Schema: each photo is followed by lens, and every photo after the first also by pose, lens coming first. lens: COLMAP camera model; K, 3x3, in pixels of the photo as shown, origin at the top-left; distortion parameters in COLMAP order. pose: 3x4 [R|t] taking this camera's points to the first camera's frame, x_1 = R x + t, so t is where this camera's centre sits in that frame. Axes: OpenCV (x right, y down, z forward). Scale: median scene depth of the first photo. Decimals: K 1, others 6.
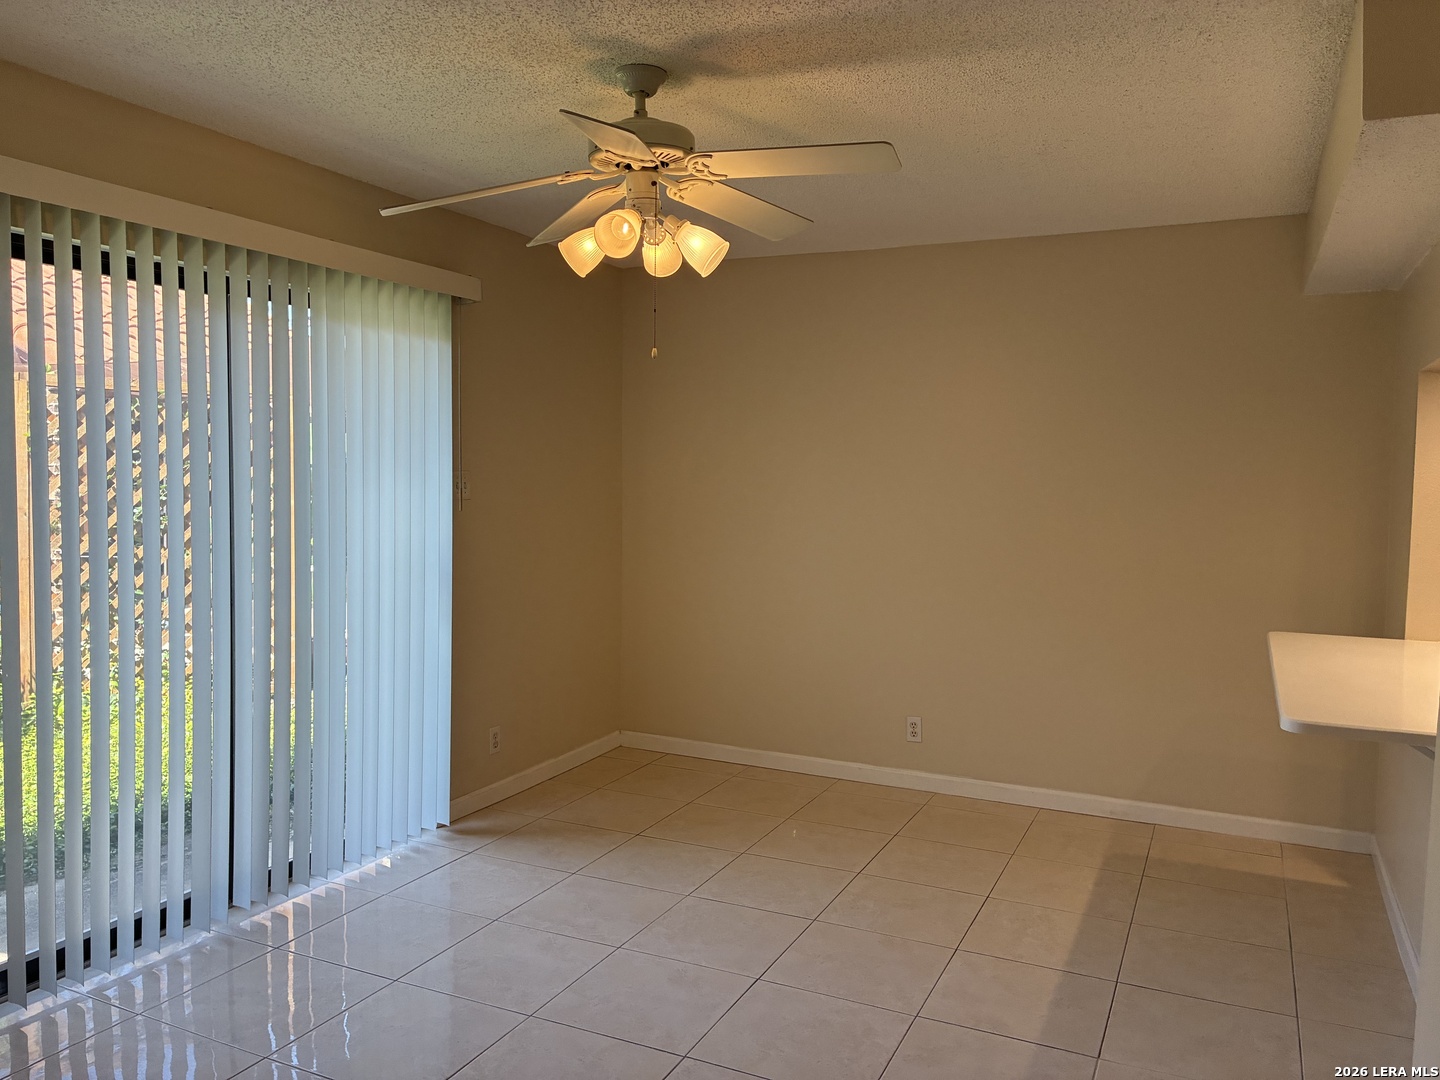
lens RADIAL K [[1075.7, 0, 717.7], [0, 1075.7, 539.9], [0, 0, 1]] dist [-0.006951, -0.007723]
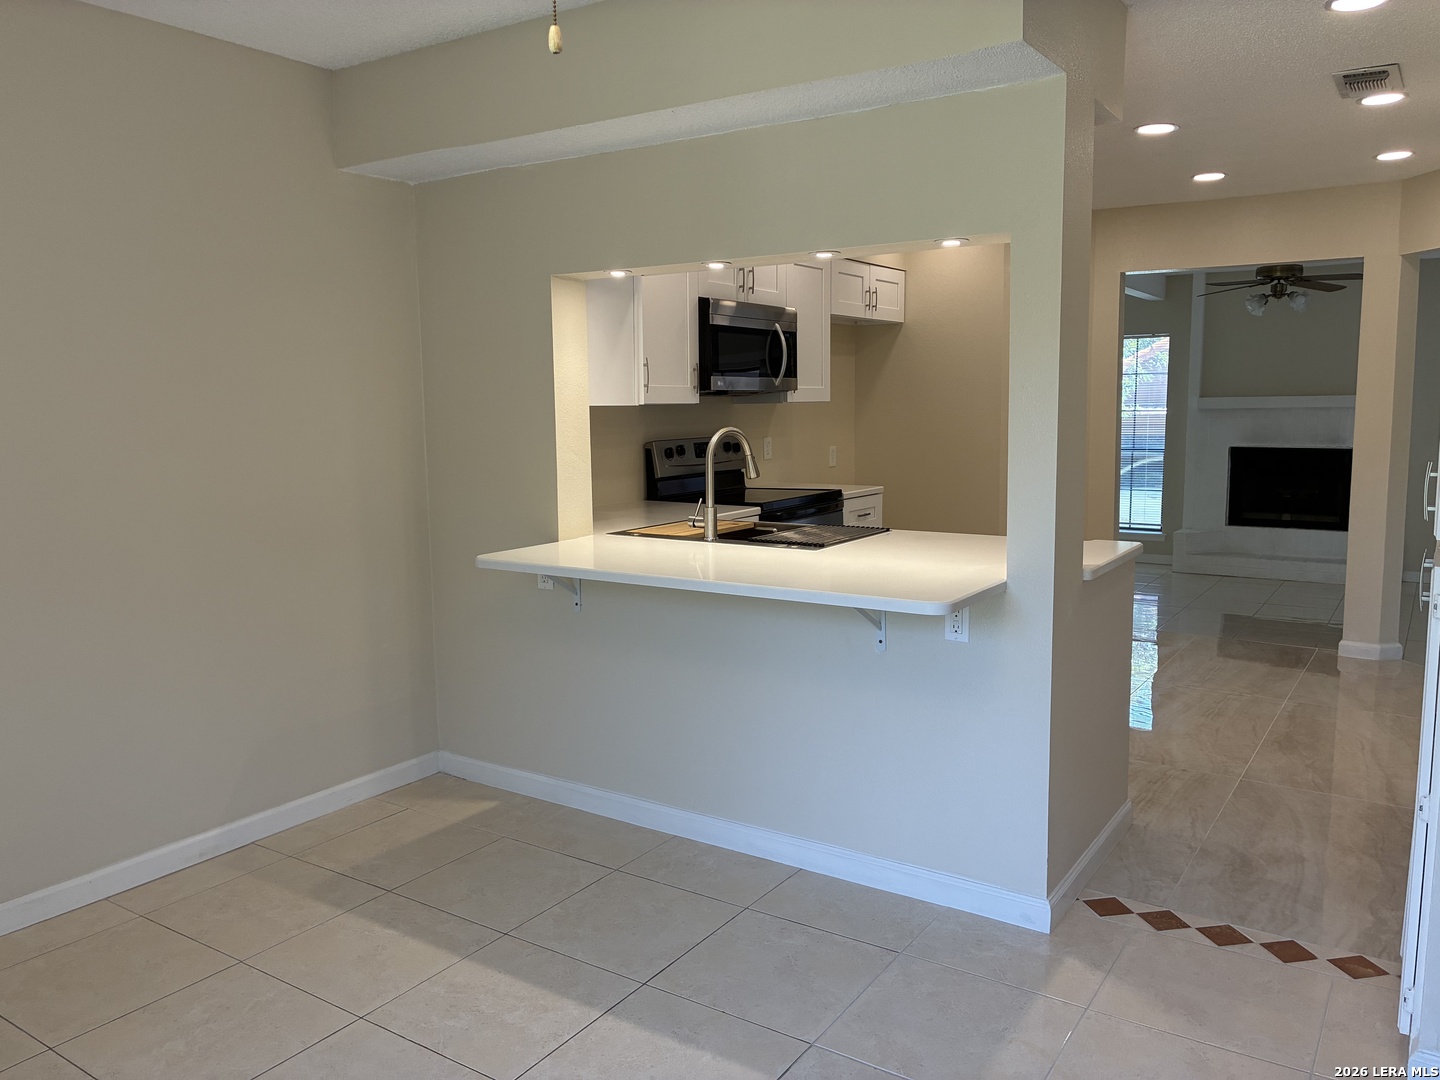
lens RADIAL K [[1075.7, 0, 720.1], [0, 1075.7, 533.8], [0, 0, 1]] dist [-0.006951, -0.007723]
pose [[0.126779, -0.137424, 0.982365, -0.297922], [0.068607, 0.989200, 0.129526, -0.032069], [-0.989556, 0.050976, 0.134838, 0.604887]]
